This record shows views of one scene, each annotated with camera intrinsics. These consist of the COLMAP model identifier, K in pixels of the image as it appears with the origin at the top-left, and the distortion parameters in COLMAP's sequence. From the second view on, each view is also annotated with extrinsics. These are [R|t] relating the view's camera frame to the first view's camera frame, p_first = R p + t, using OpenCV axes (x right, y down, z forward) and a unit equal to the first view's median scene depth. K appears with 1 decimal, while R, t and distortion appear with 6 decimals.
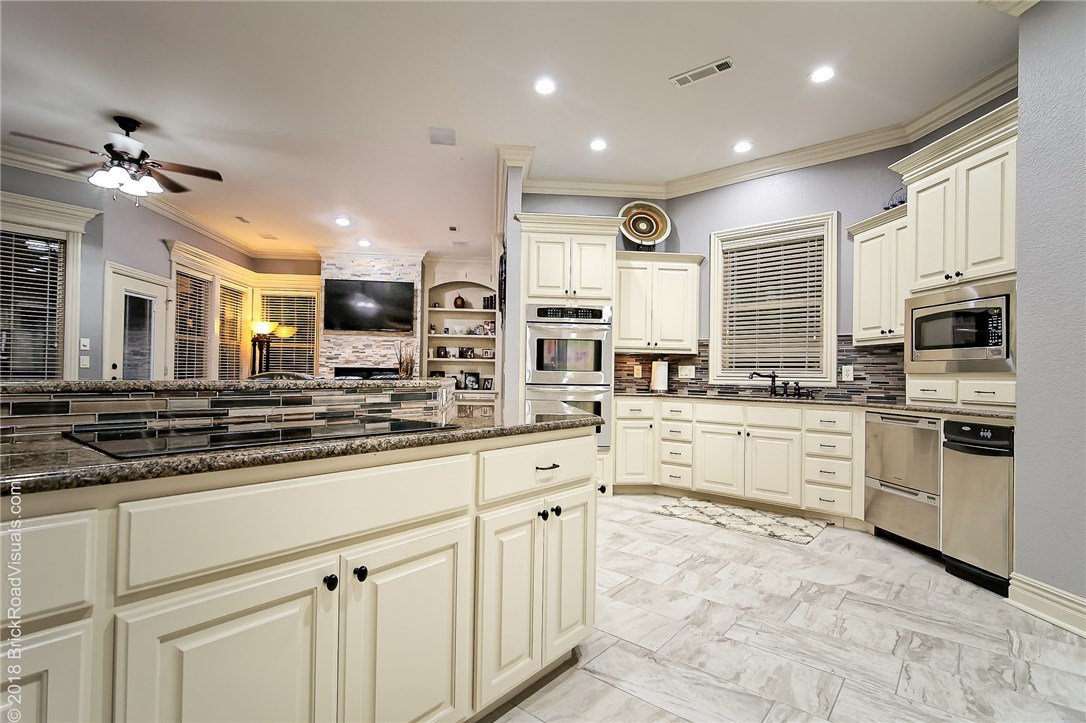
lens RADIAL K [[526.3, 0, 544.8], [0, 526.3, 368.6], [0, 0, 1]] dist [0.014440, 0.000269]
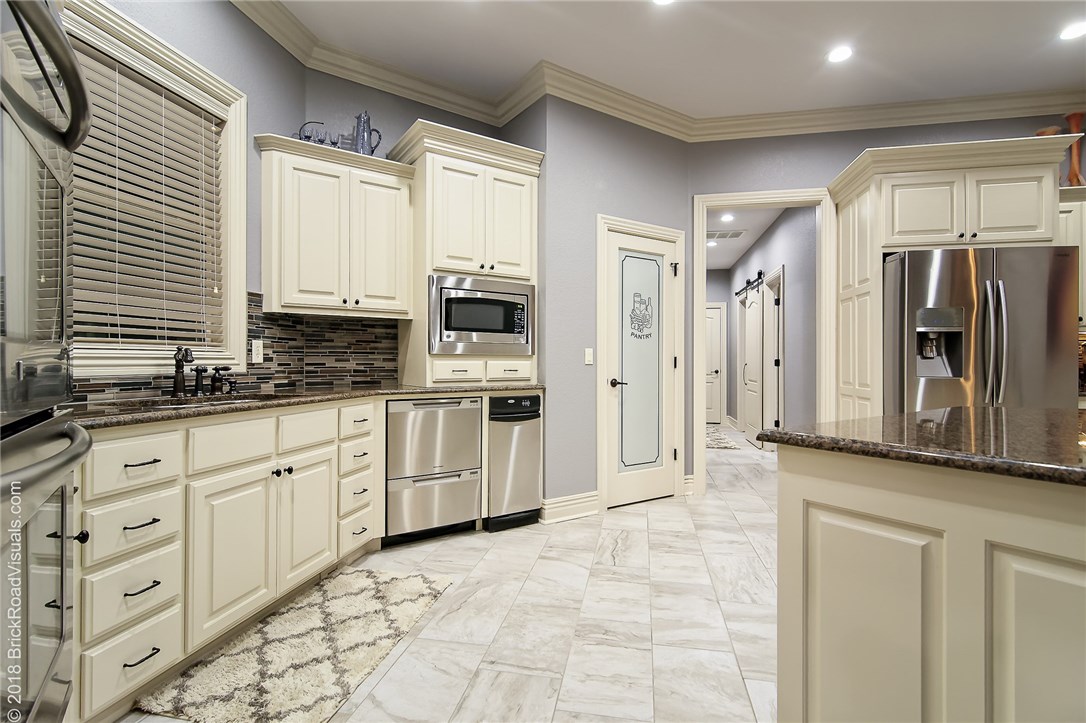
lens RADIAL K [[526.3, 0, 545.7], [0, 526.3, 355.6], [0, 0, 1]] dist [0.014440, 0.000269]
pose [[-0.480589, -0.010067, 0.876888, -0.238241], [-0.023160, 0.999731, -0.001215, 0.008288], [-0.876640, -0.020893, -0.480693, 1.289299]]
